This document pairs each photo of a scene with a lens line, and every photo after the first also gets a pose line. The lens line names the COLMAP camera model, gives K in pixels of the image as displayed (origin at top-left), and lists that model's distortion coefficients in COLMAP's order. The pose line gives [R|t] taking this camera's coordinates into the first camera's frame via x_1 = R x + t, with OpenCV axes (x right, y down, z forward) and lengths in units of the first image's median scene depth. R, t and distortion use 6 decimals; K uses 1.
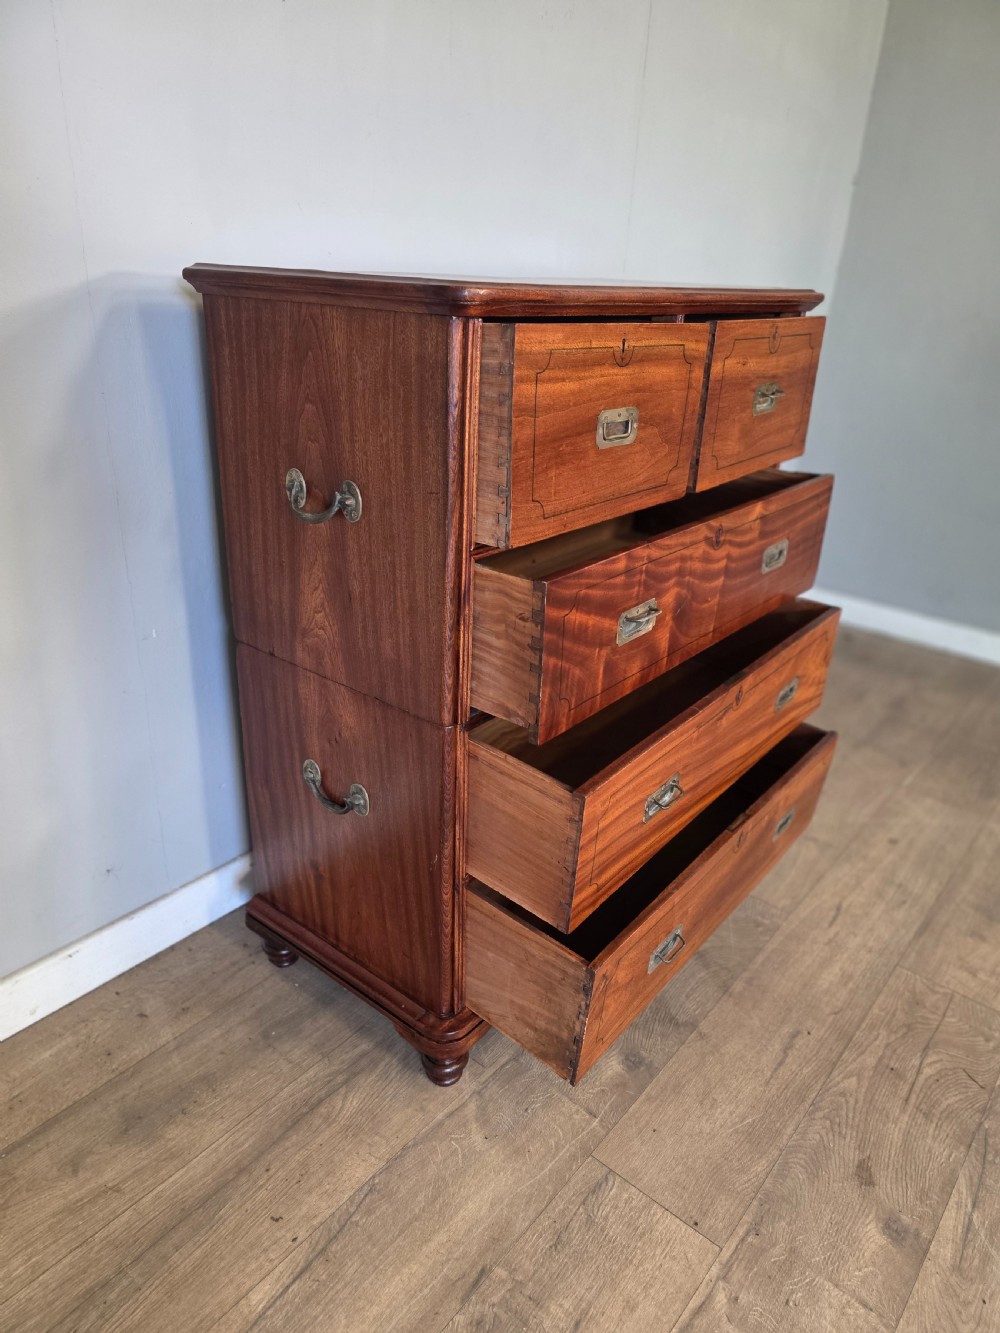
lens RADIAL K [[900.3, 0, 506.4], [0, 900.3, 662.6], [0, 0, 1]] dist [0.061440, -0.063470]
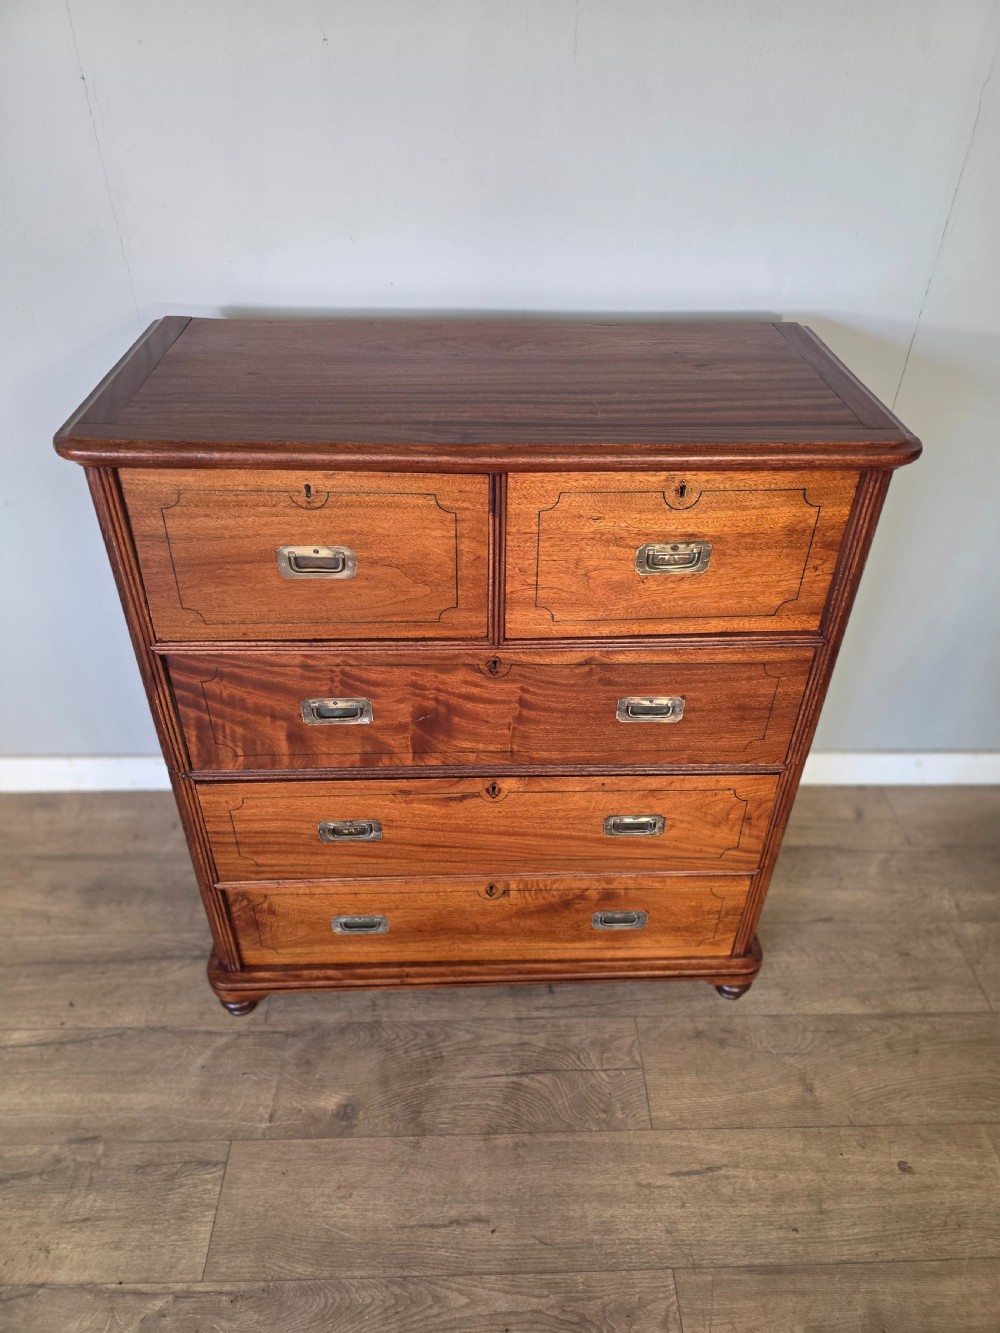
lens RADIAL K [[900.3, 0, 517.5], [0, 900.3, 656.5], [0, 0, 1]] dist [0.061440, -0.063470]
pose [[0.660579, 0.428539, -0.616433, 0.753171], [-0.297501, 0.903283, 0.309148, -0.469405], [0.689295, -0.020828, 0.724181, 0.397762]]
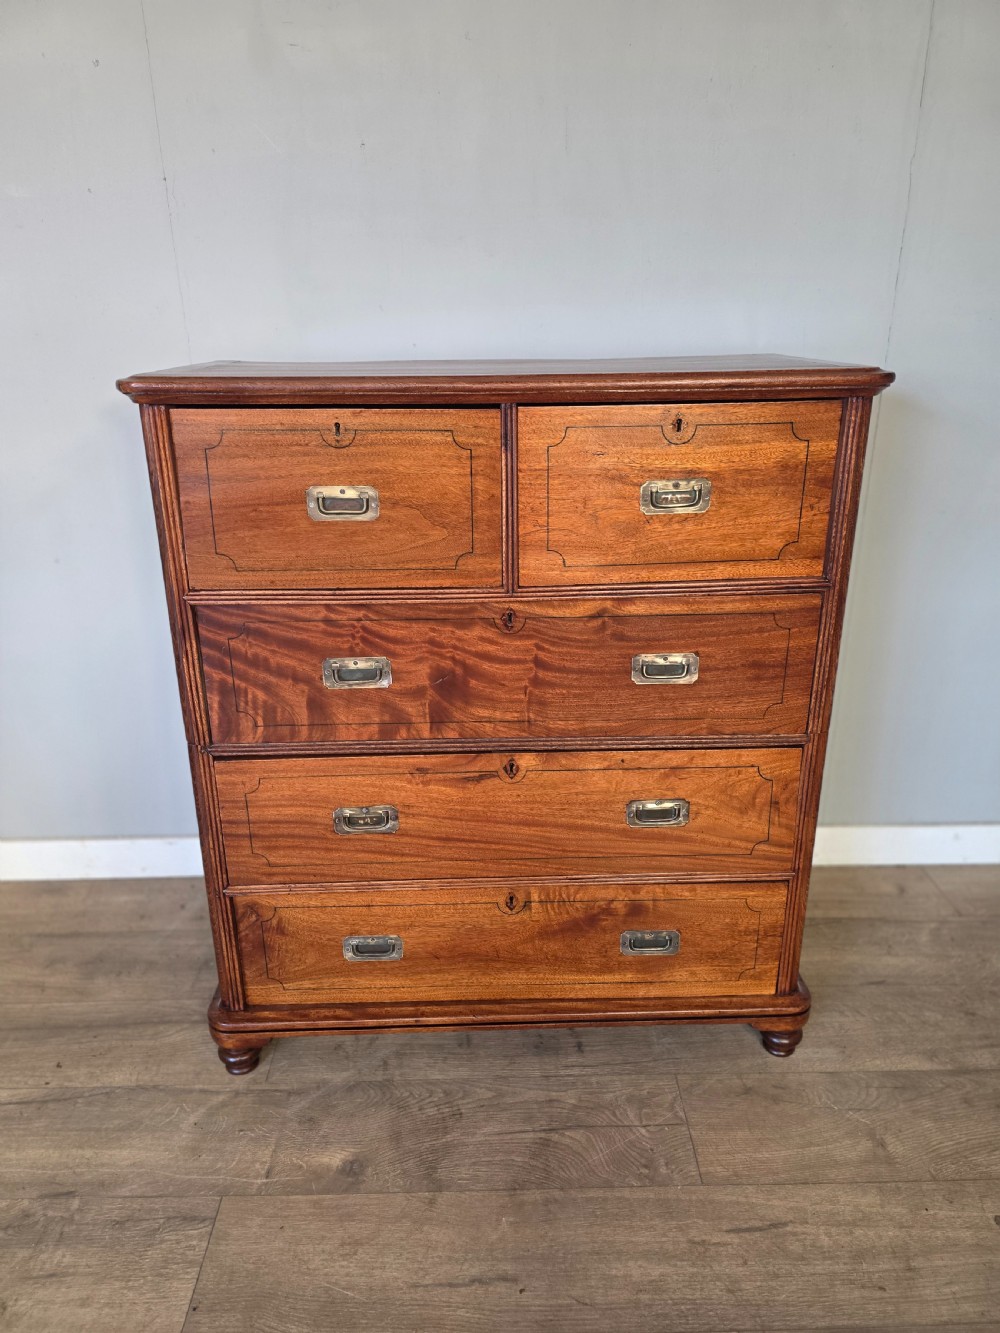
lens RADIAL K [[900.3, 0, 504.1], [0, 900.3, 655.3], [0, 0, 1]] dist [0.061440, -0.063470]
pose [[0.646162, 0.218674, -0.731202, 0.874591], [-0.270752, 0.961438, 0.048265, -0.174335], [0.713560, 0.166788, 0.680451, 0.403510]]
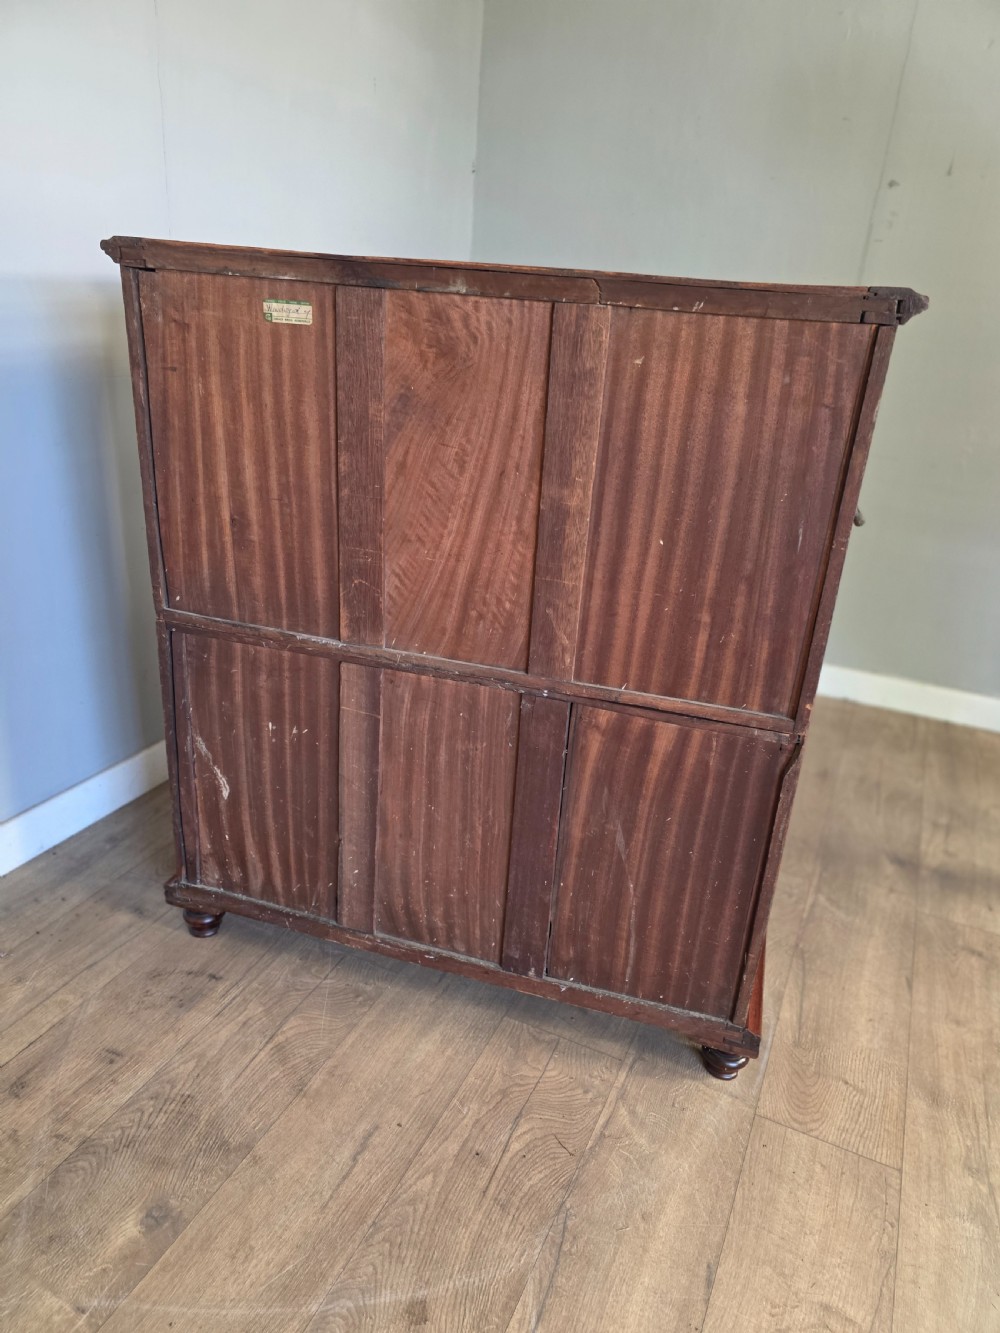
lens RADIAL K [[900.3, 0, 515.7], [0, 900.3, 668.7], [0, 0, 1]] dist [0.061440, -0.063470]
pose [[0.965134, -0.081760, 0.248658, 0.302552], [0.082604, 0.996557, 0.007056, -0.019302], [-0.248379, 0.013730, 0.968566, 0.153751]]
